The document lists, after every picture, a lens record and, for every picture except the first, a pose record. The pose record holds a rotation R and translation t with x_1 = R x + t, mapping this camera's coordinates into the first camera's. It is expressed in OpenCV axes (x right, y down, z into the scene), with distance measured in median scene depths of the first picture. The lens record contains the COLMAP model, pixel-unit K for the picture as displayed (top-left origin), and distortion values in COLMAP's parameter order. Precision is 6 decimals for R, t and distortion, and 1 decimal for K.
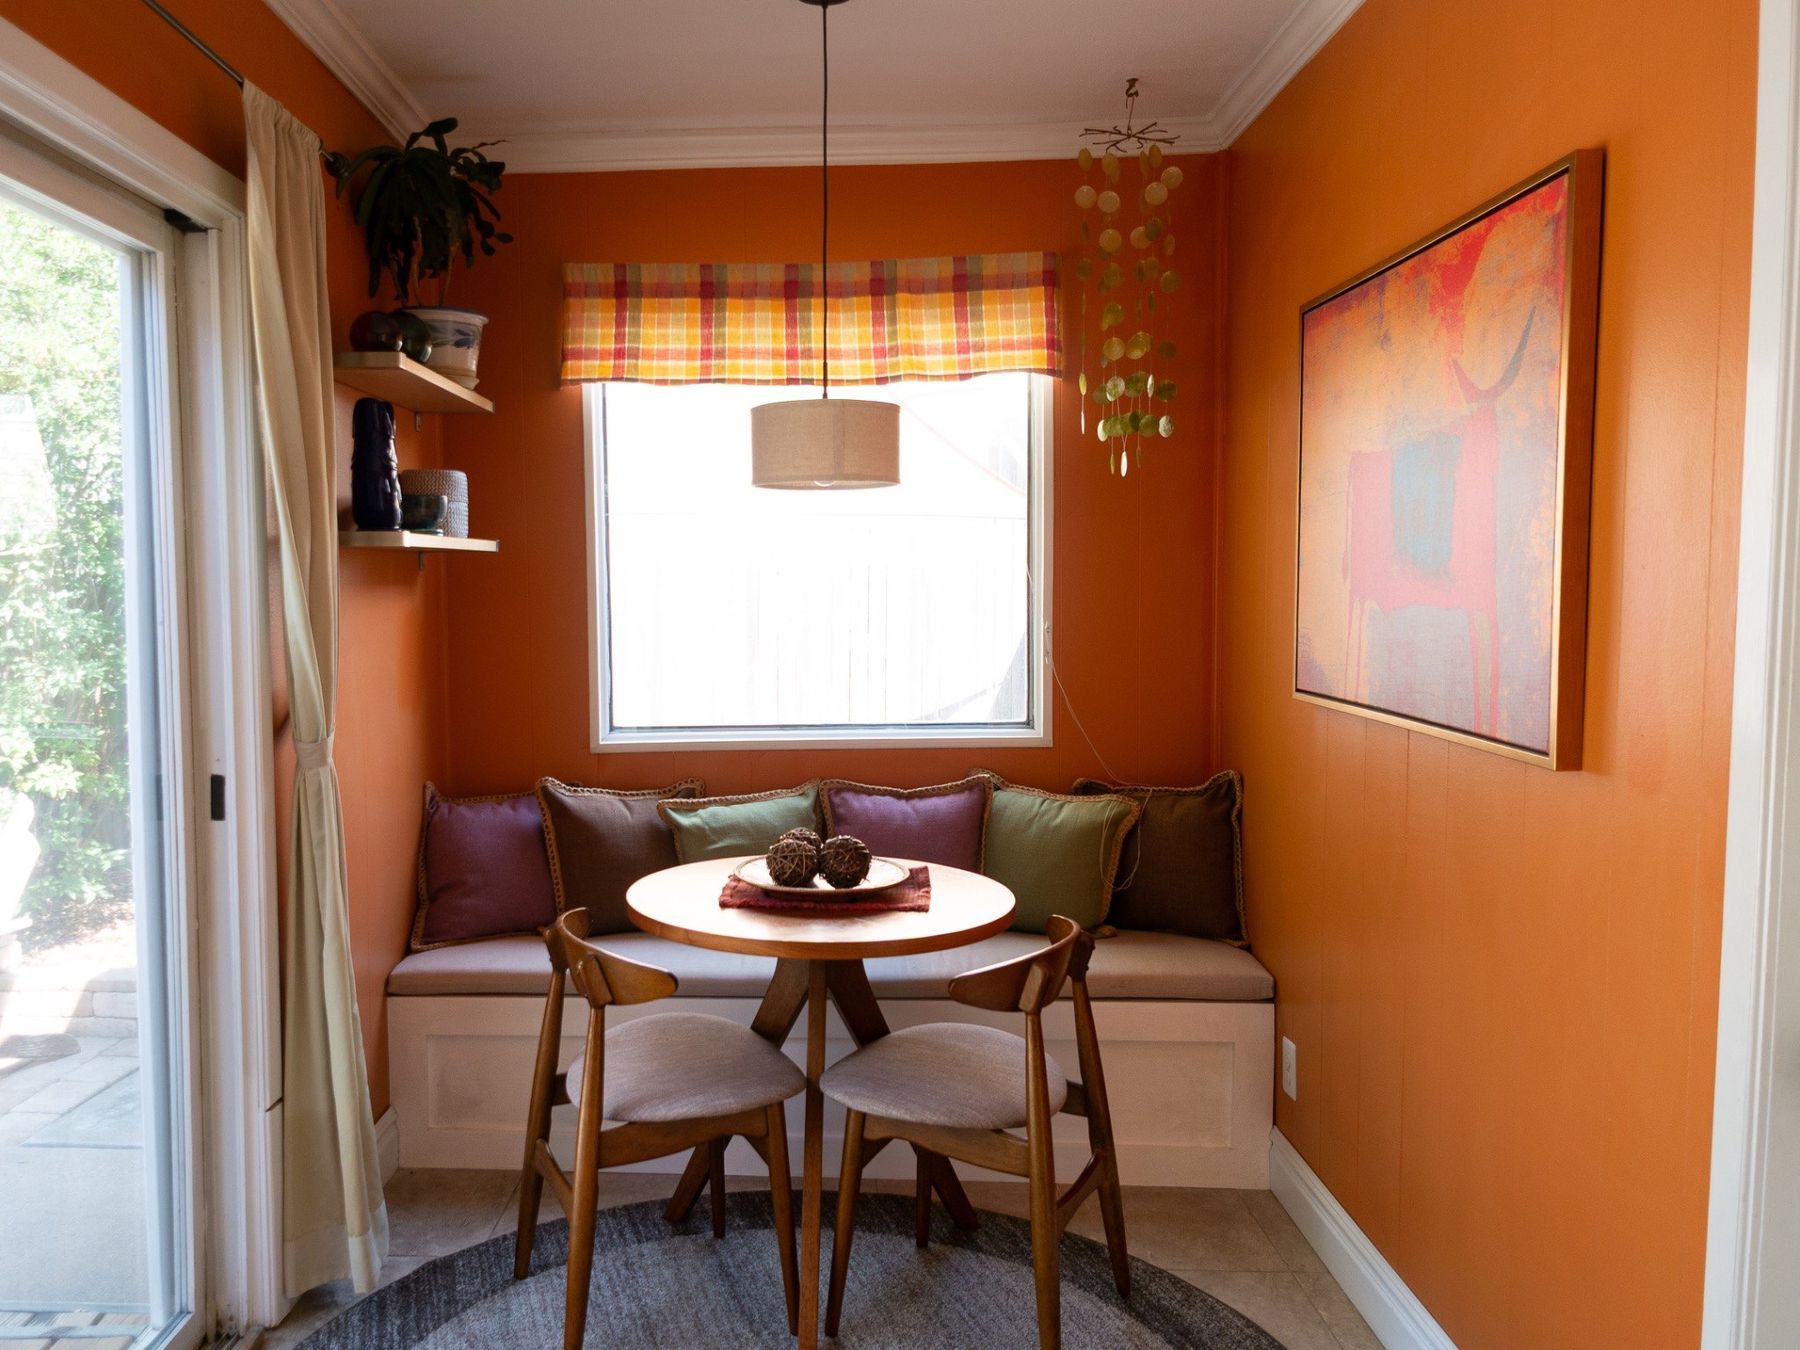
lens RADIAL K [[1767.6, 0, 896.9], [0, 1767.6, 678.1], [0, 0, 1]] dist [-0.011642, 0.000000]
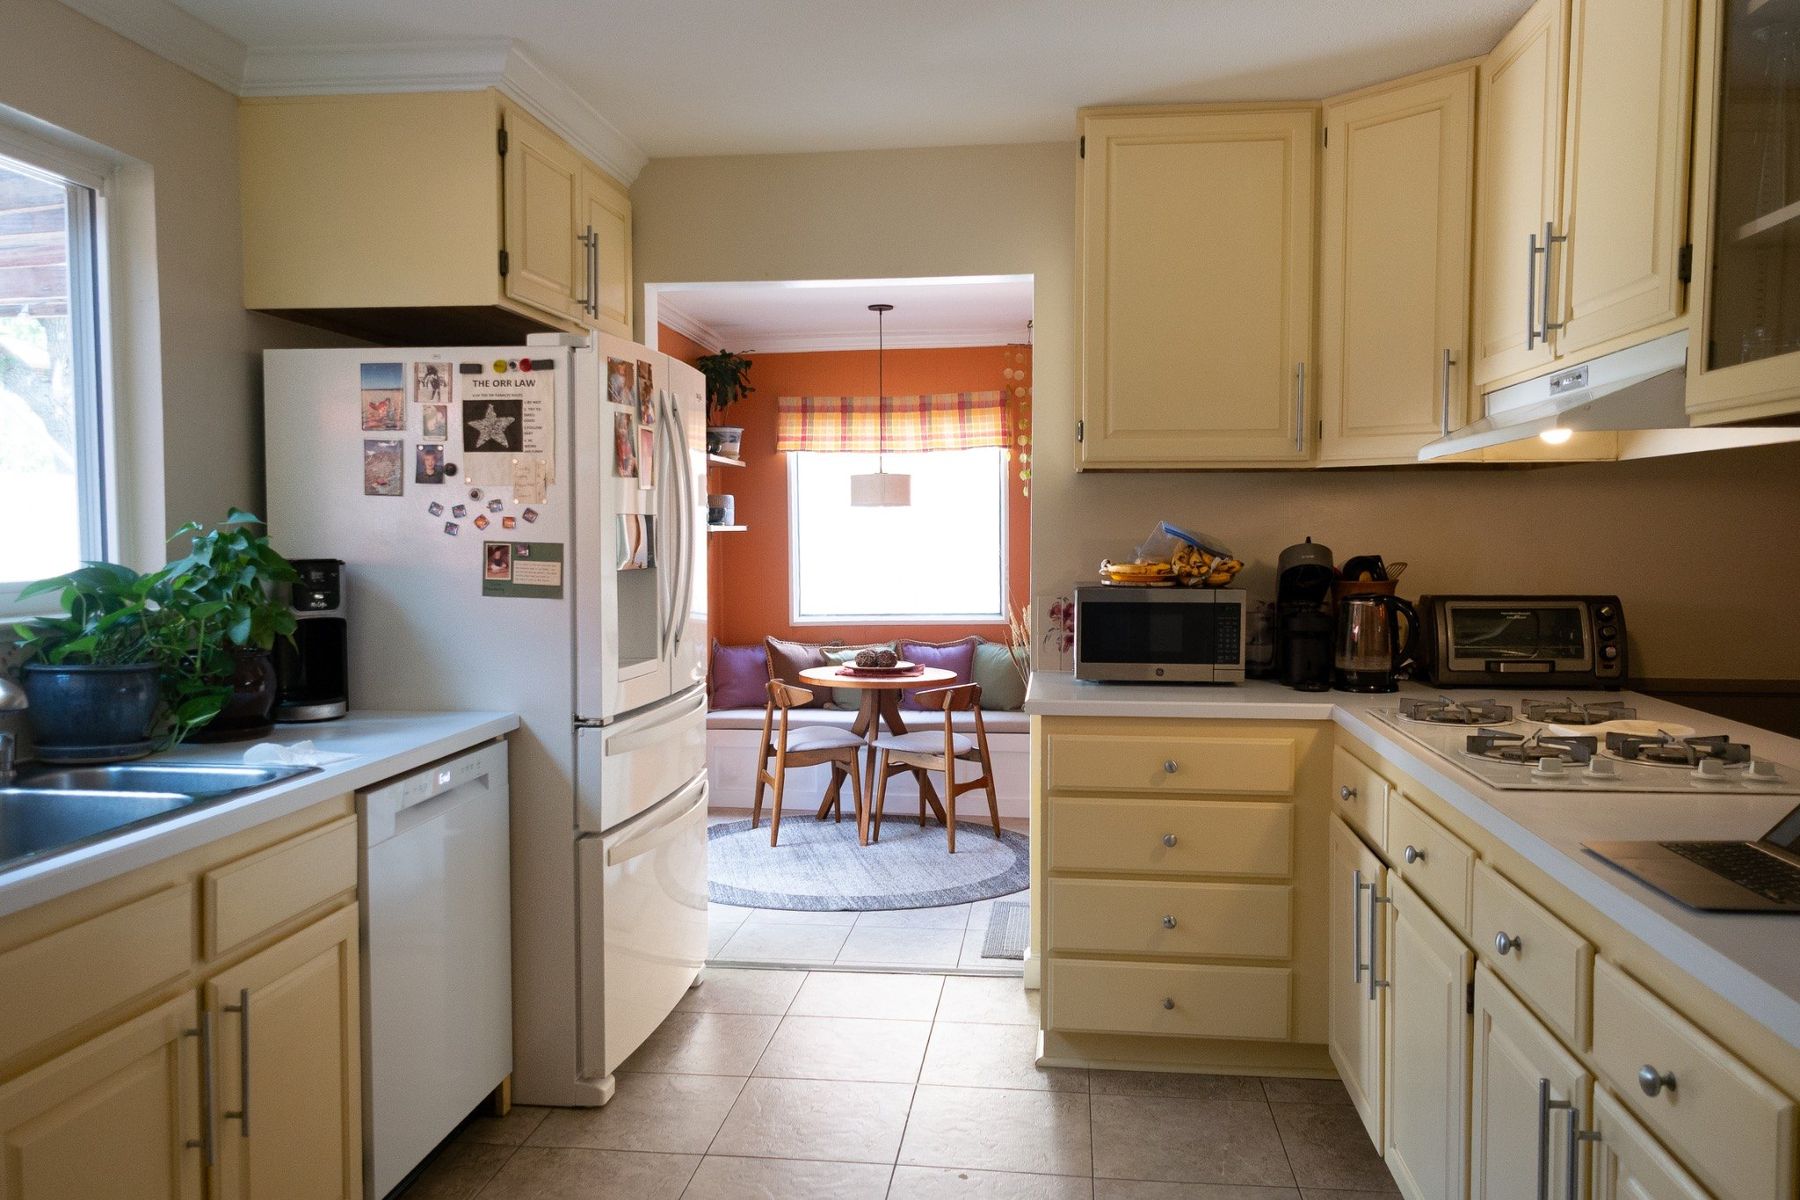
lens RADIAL K [[1212.6, 0, 904.6], [0, 1212.6, 594.9], [0, 0, 1]] dist [-0.000174, 0.001700]
pose [[0.996123, 0.006332, -0.087738, 0.096766], [-0.007204, 0.999928, -0.009632, 0.019994], [0.087671, 0.010226, 0.996097, -0.460645]]
